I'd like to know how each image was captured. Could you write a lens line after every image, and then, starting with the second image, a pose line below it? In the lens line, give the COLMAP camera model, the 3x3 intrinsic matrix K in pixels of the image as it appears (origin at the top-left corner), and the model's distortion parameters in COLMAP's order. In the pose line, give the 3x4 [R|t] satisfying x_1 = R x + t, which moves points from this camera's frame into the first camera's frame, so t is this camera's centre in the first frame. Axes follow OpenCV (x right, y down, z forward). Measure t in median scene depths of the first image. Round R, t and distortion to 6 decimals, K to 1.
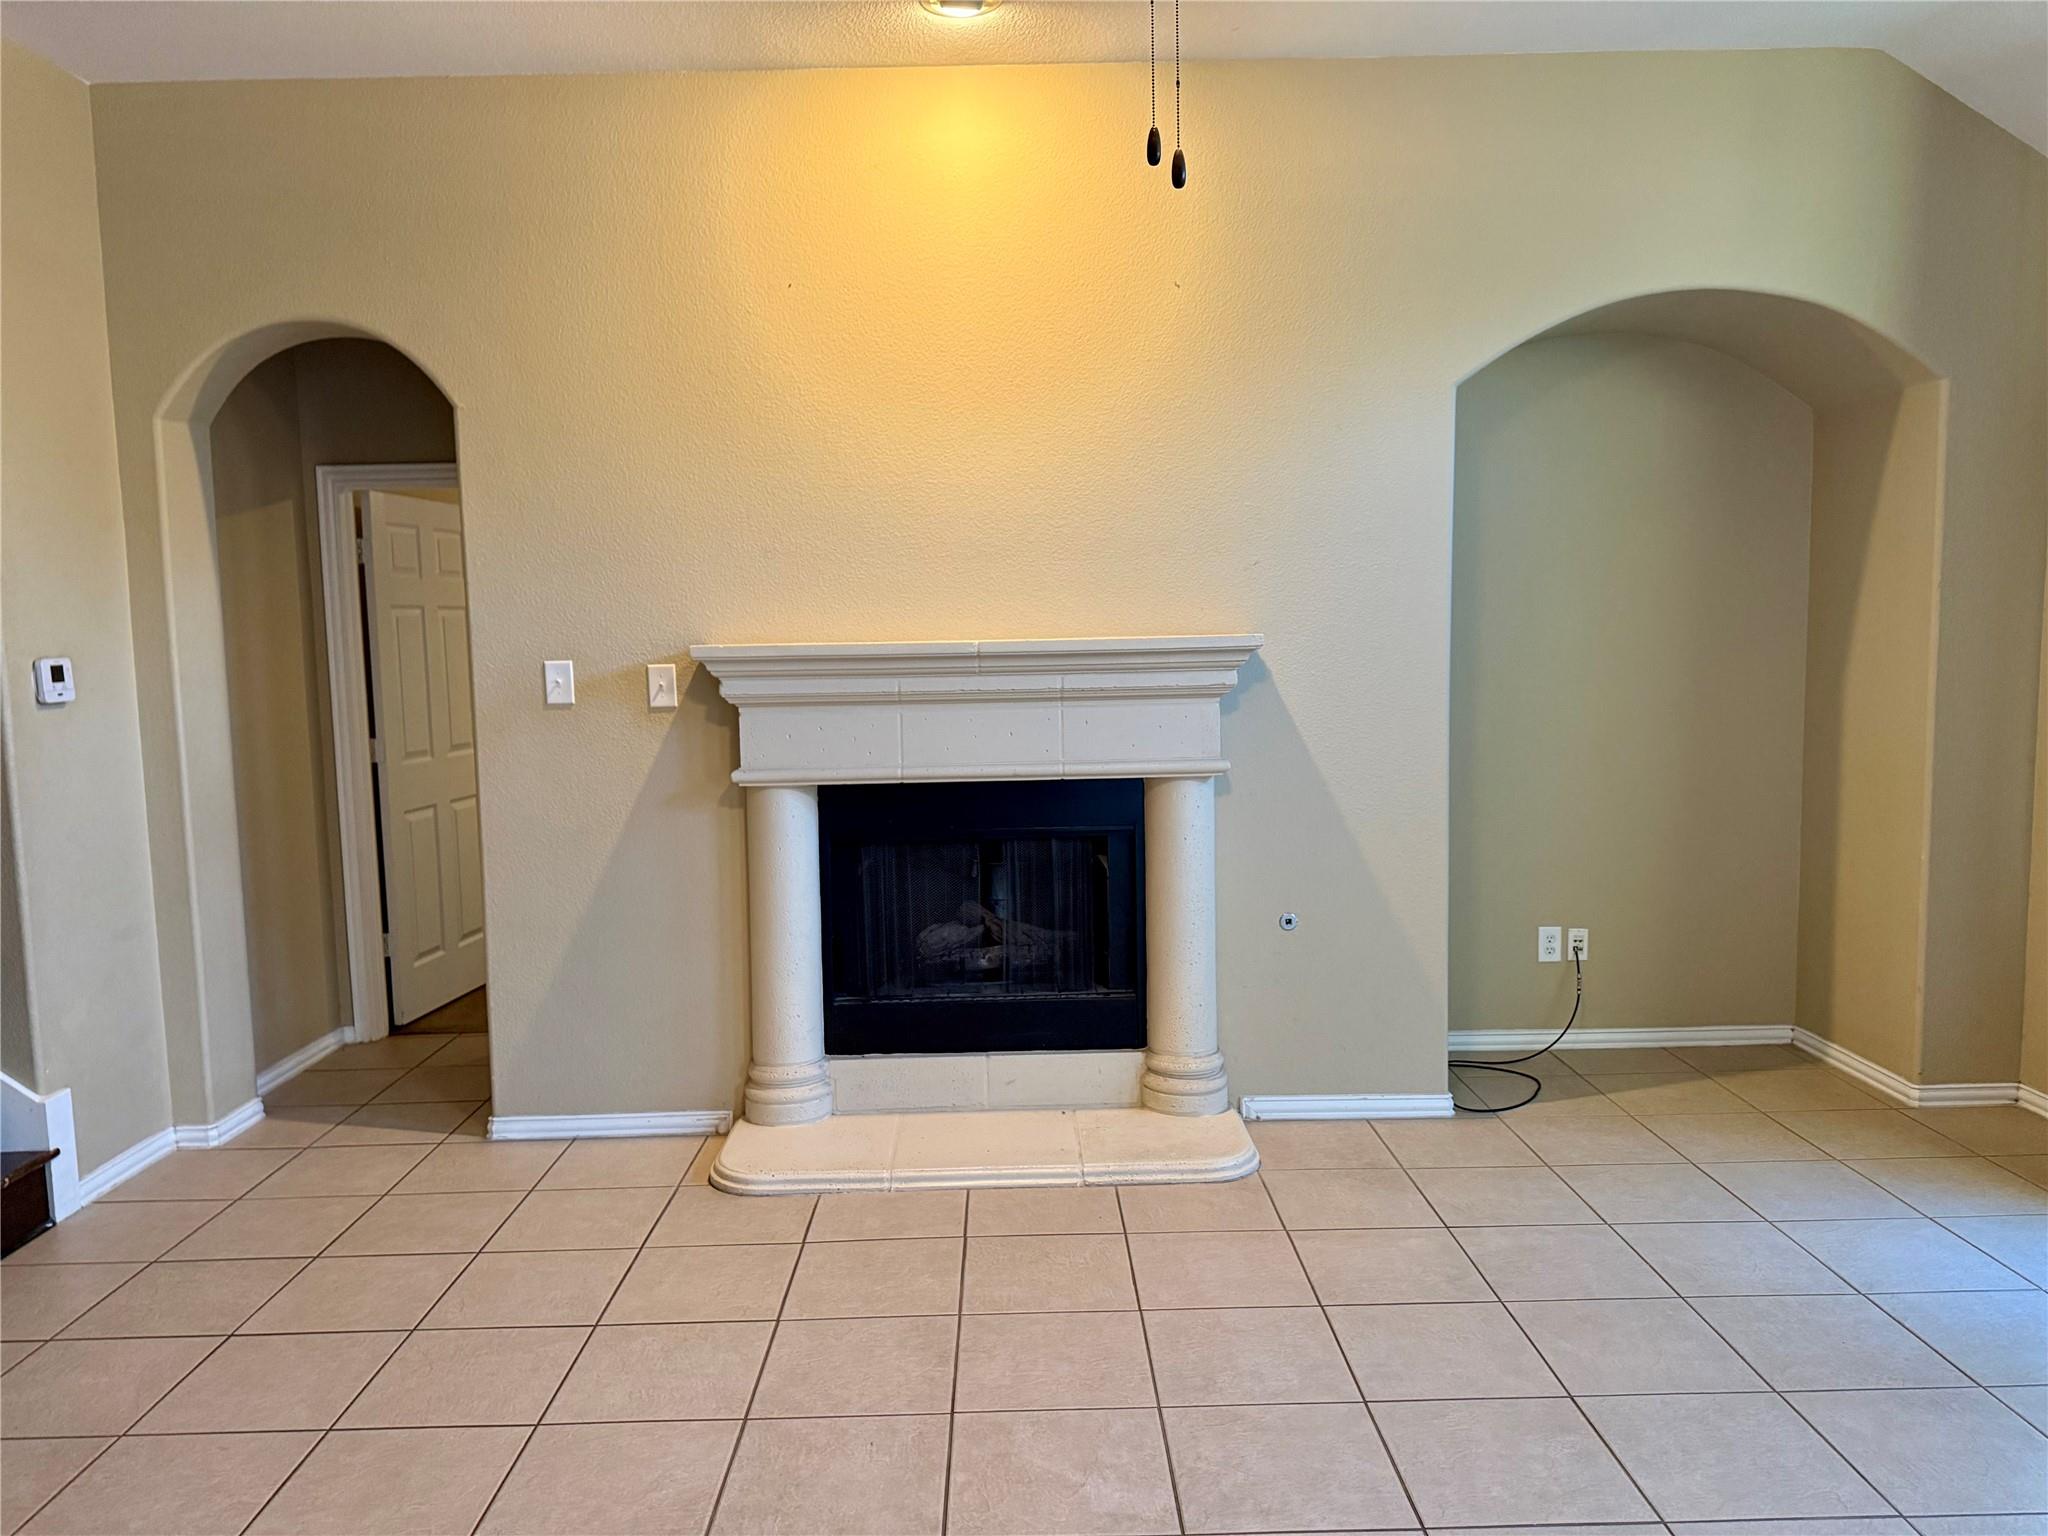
lens RADIAL K [[1441.0, 0, 1024.0], [0, 1441.0, 768.0], [0, 0, 1]] dist [0.149929, -0.249719]
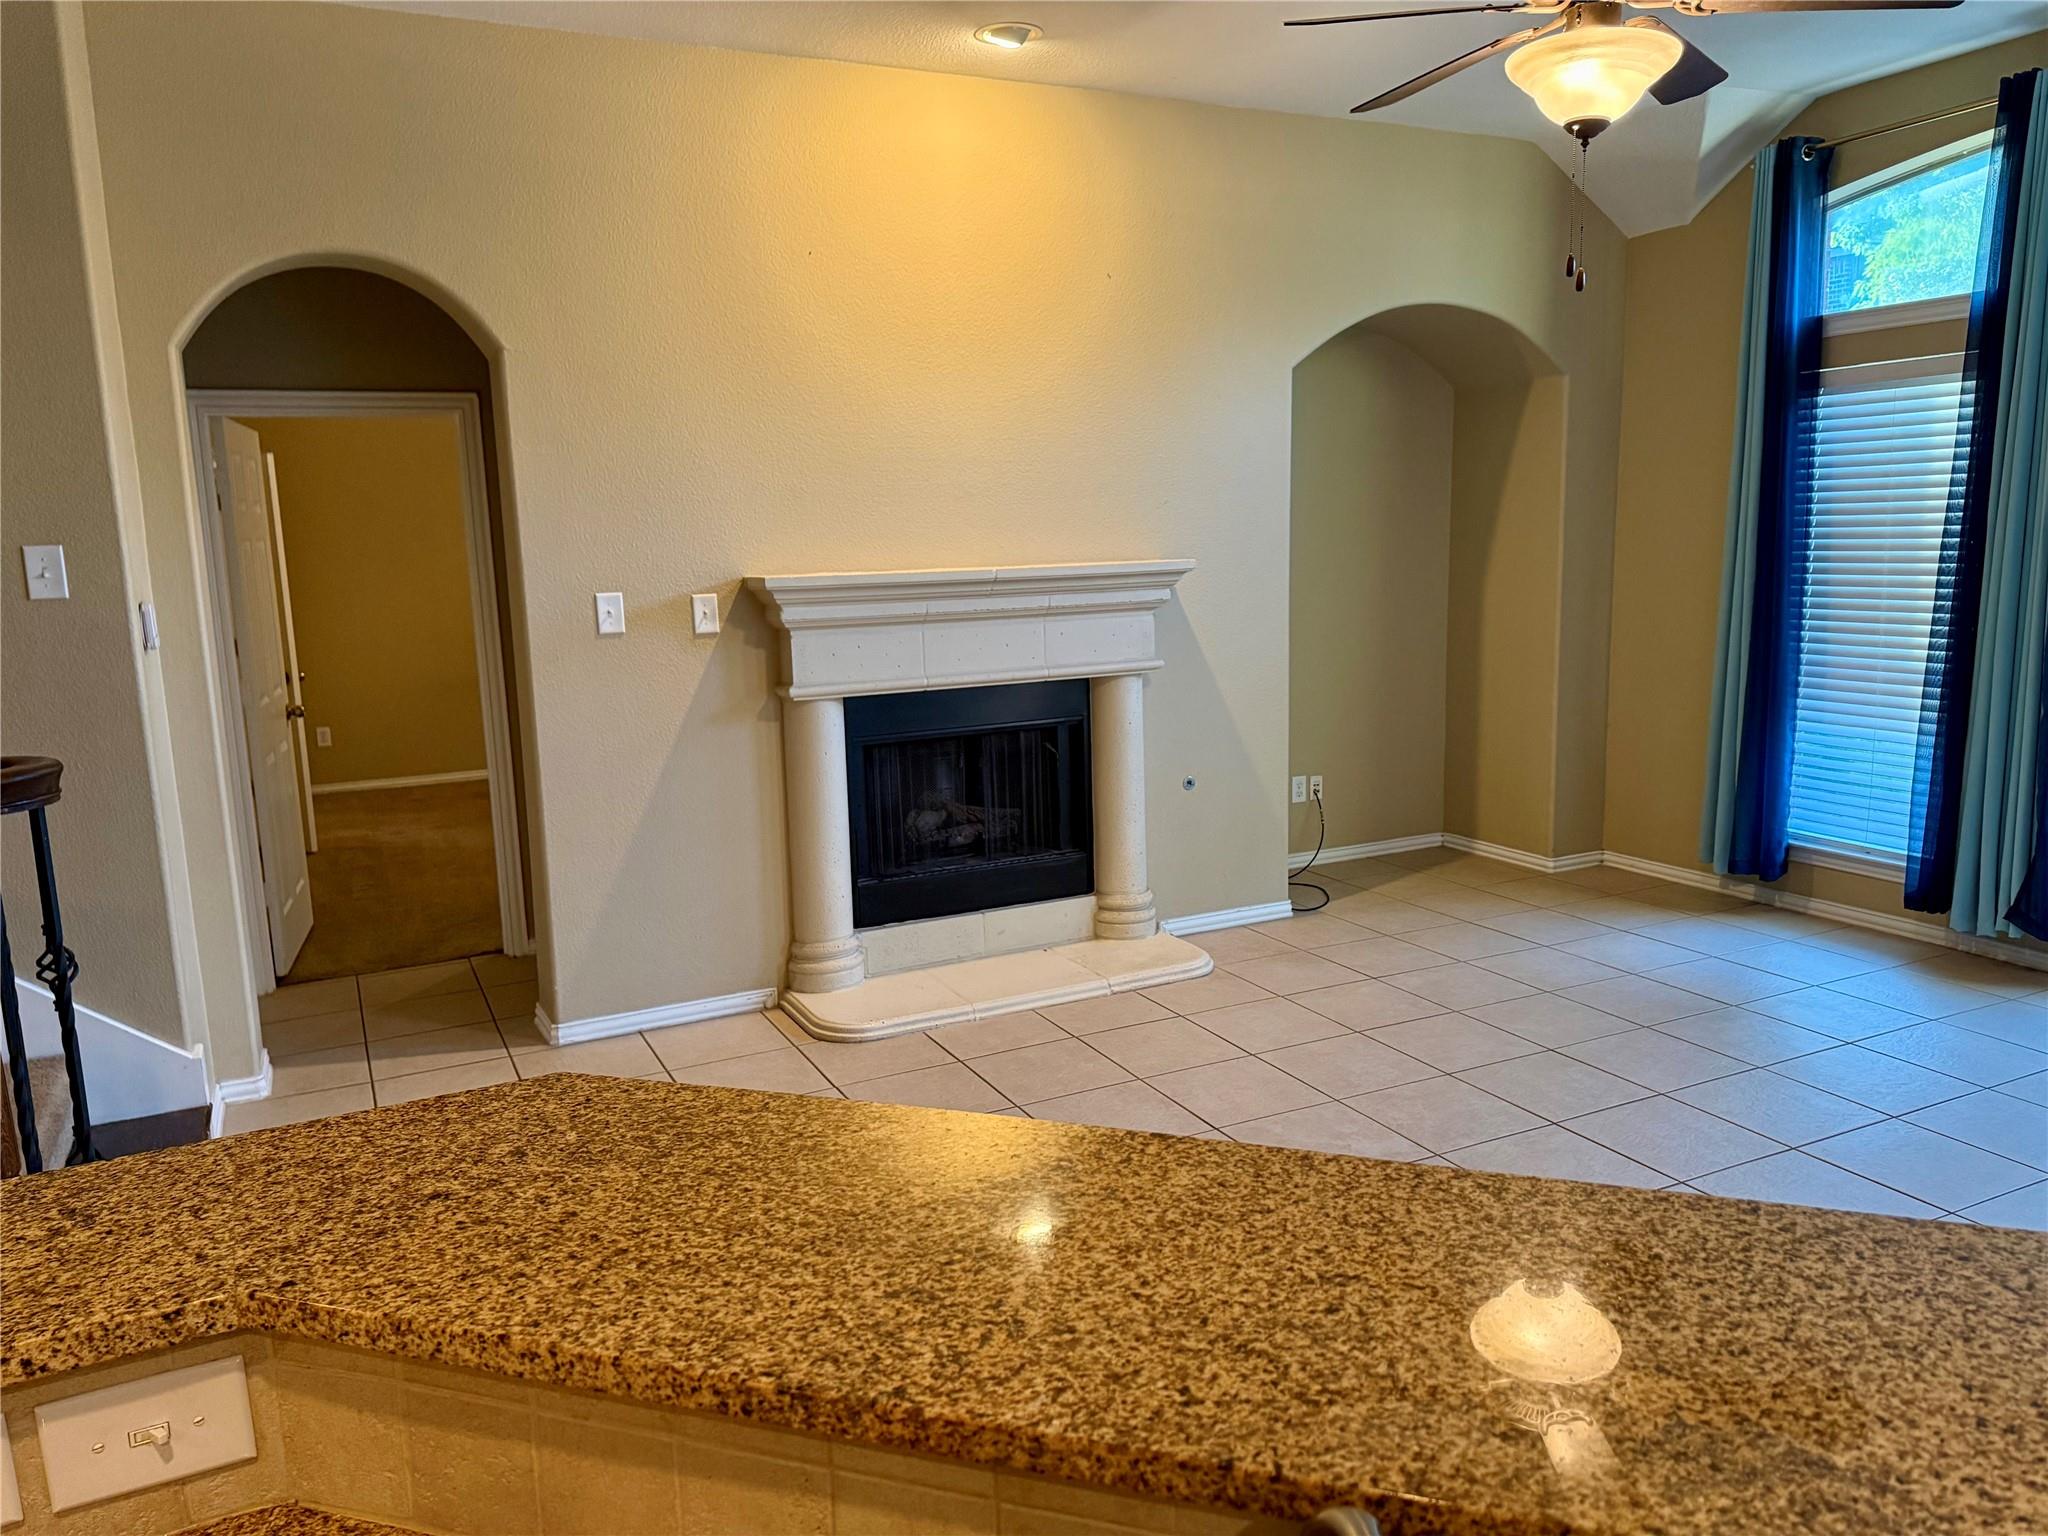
lens RADIAL K [[1441.0, 0, 1024.0], [0, 1441.0, 768.0], [0, 0, 1]] dist [0.149929, -0.249719]
pose [[0.900537, -0.075364, 0.428199, -0.506939], [0.051234, 0.996395, 0.067619, -0.002205], [-0.431751, -0.038955, 0.901151, -0.098577]]
